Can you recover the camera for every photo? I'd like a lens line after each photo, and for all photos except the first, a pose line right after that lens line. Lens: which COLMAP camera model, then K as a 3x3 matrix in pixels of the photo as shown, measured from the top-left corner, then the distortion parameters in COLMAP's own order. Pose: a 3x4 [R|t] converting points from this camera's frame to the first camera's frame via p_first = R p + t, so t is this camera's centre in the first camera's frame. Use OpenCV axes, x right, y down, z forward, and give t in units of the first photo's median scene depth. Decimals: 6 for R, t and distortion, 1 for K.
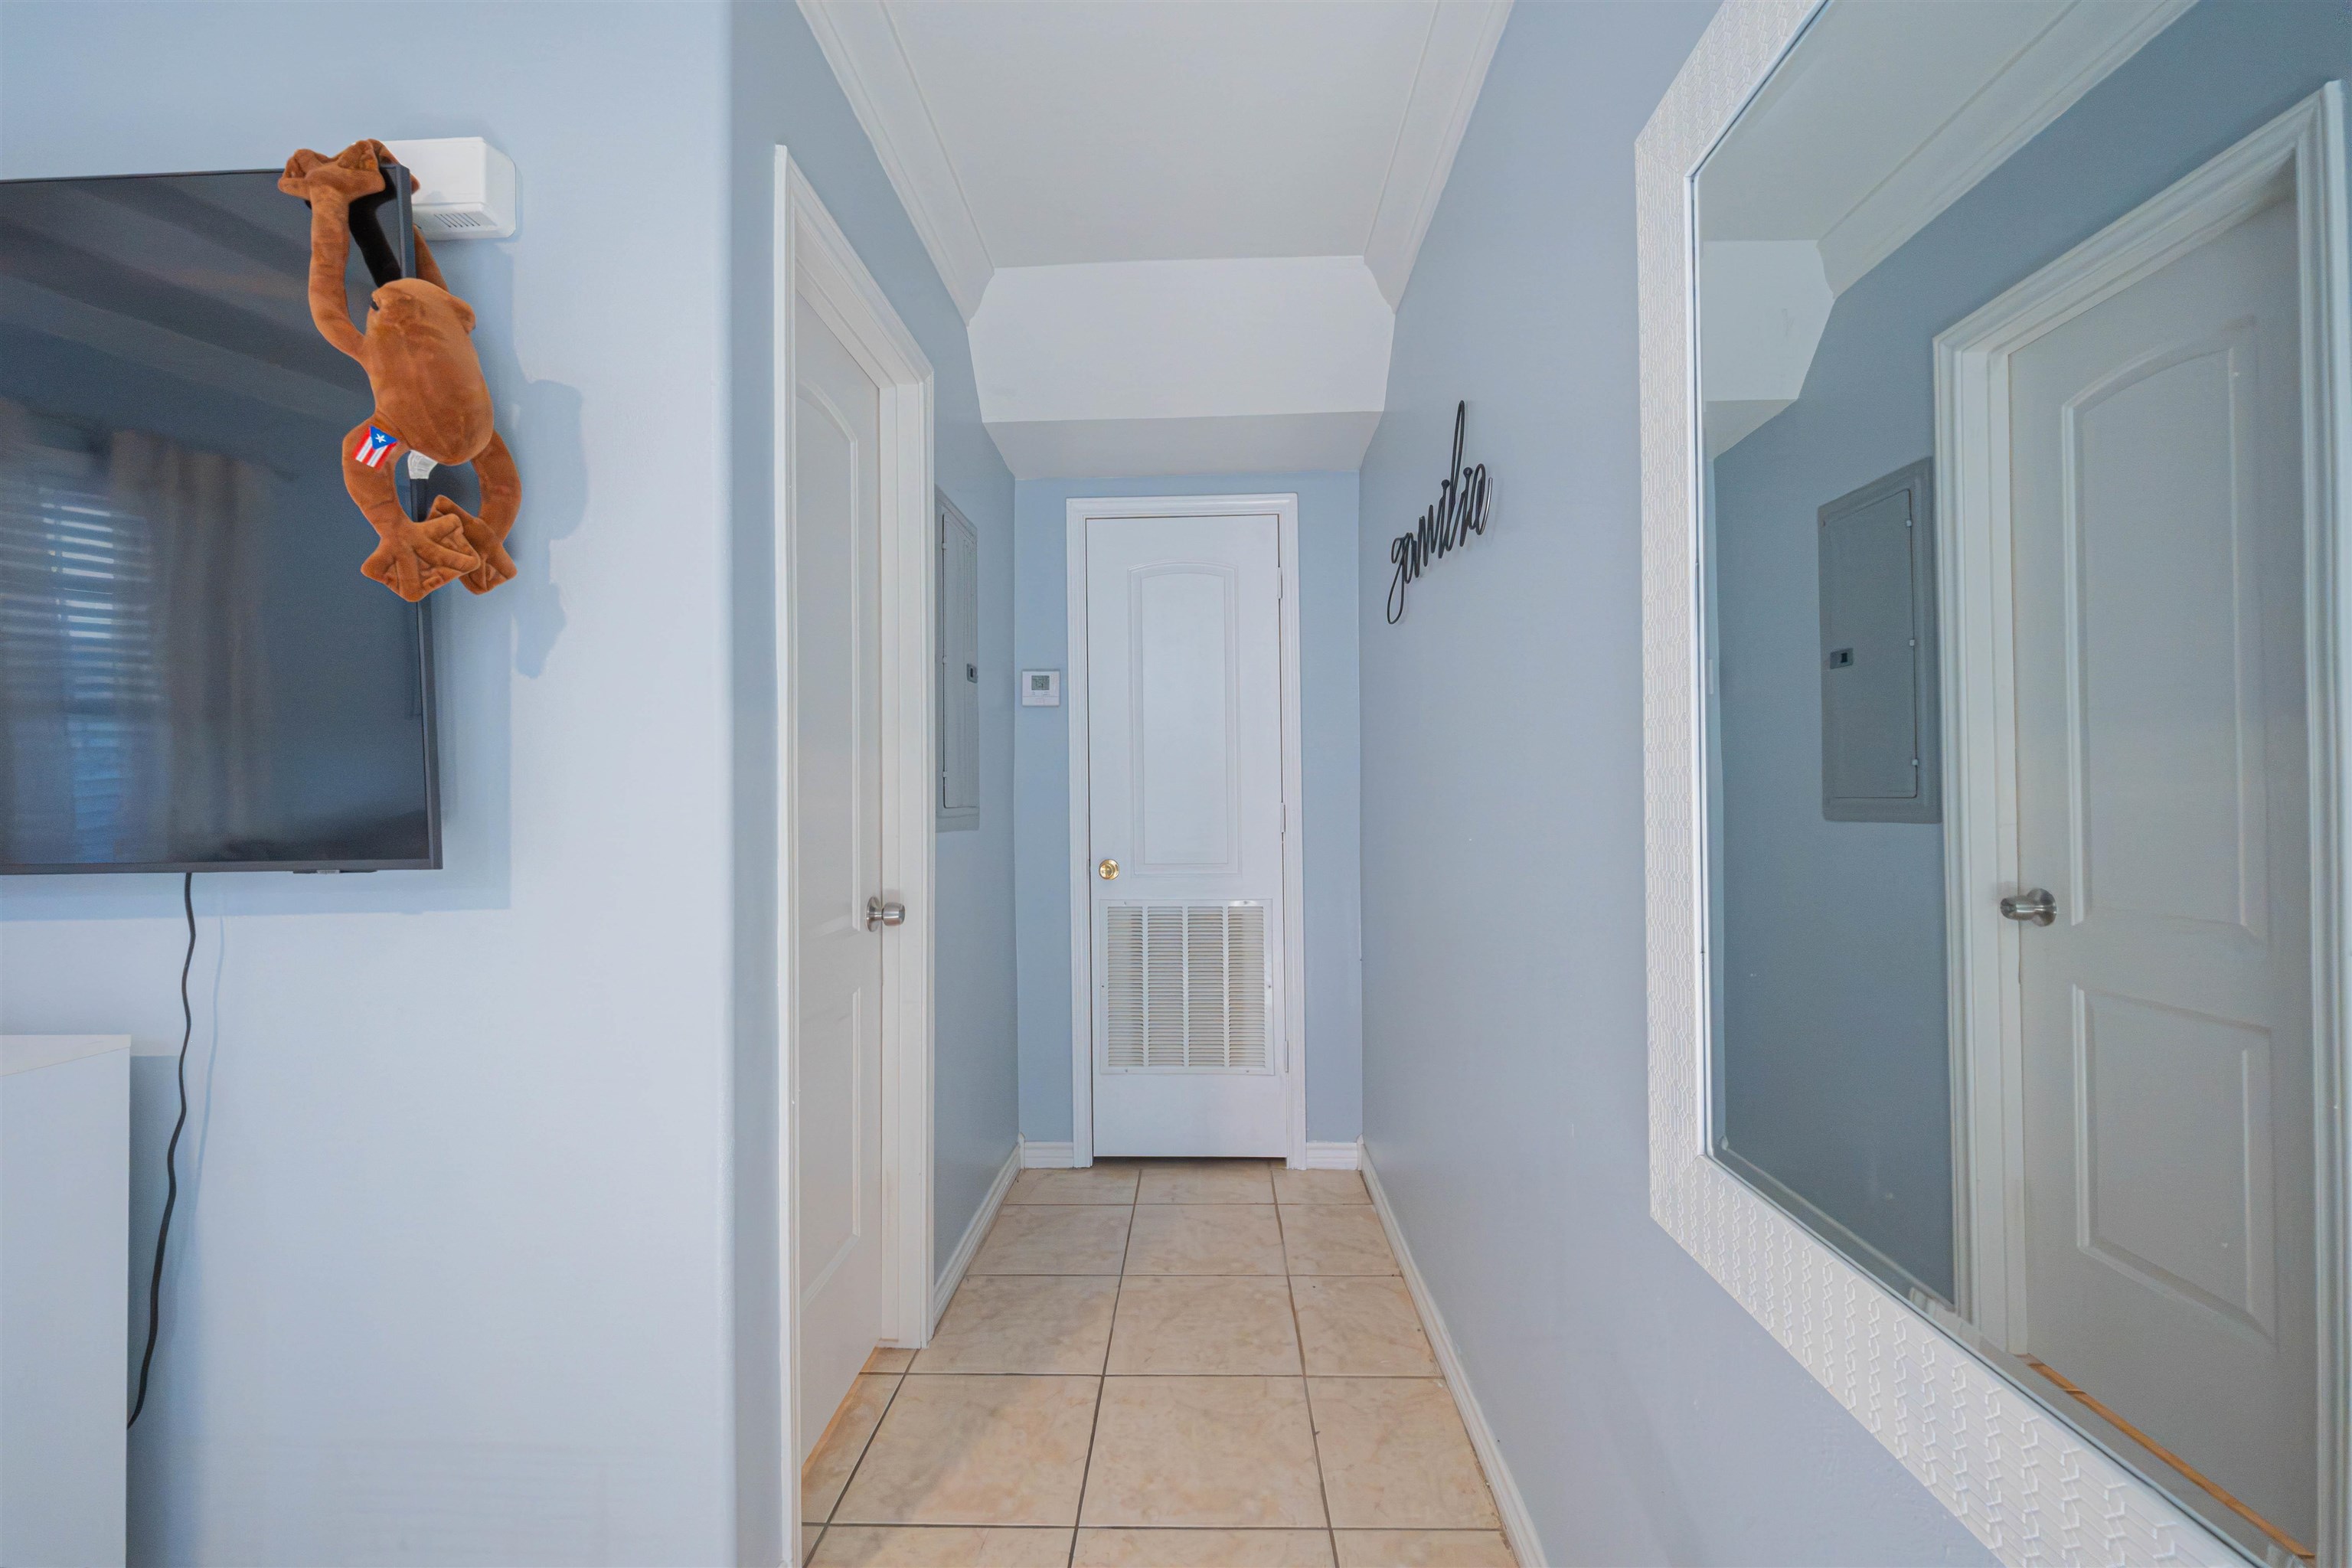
lens RADIAL K [[975.4, 0, 1182.4], [0, 975.4, 790.0], [0, 0, 1]] dist [0.001651, -0.000402]
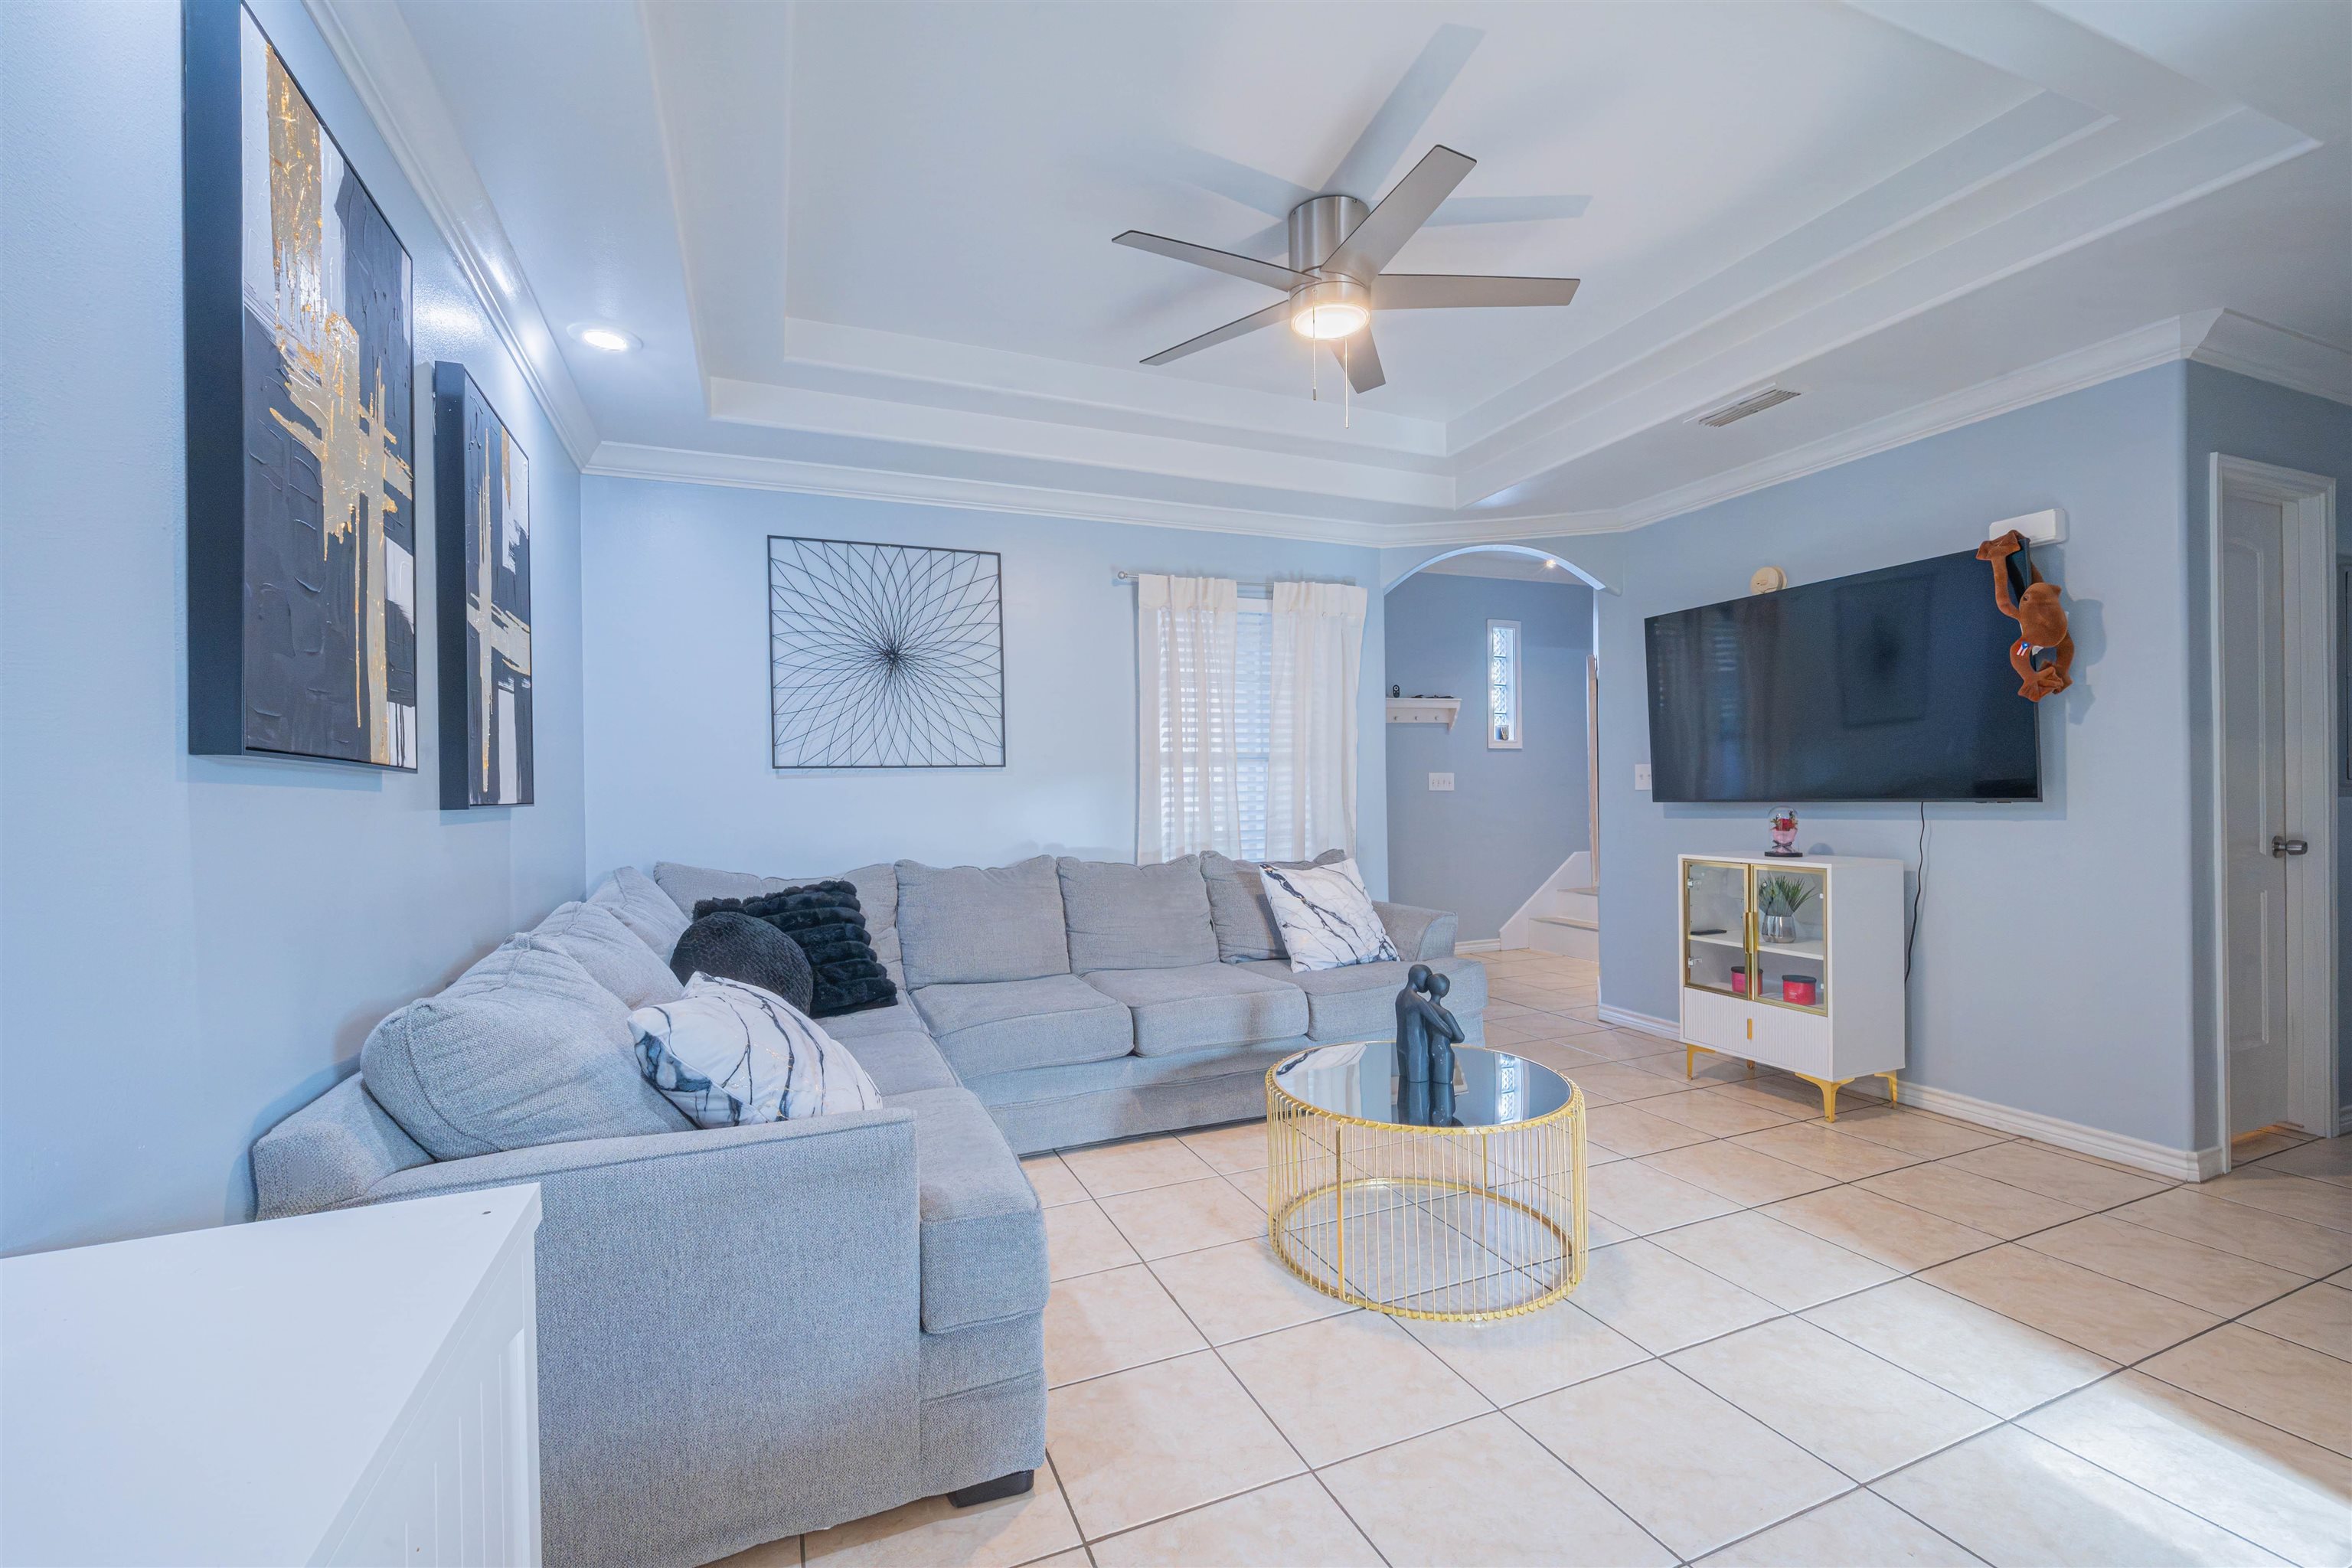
lens RADIAL K [[975.4, 0, 1182.4], [0, 975.4, 790.0], [0, 0, 1]] dist [0.001651, -0.000402]
pose [[0.417703, 0.001157, -0.908583, 0.607459], [0.015138, 0.999852, 0.008233, -0.006153], [0.908458, -0.017193, 0.417623, -2.035954]]
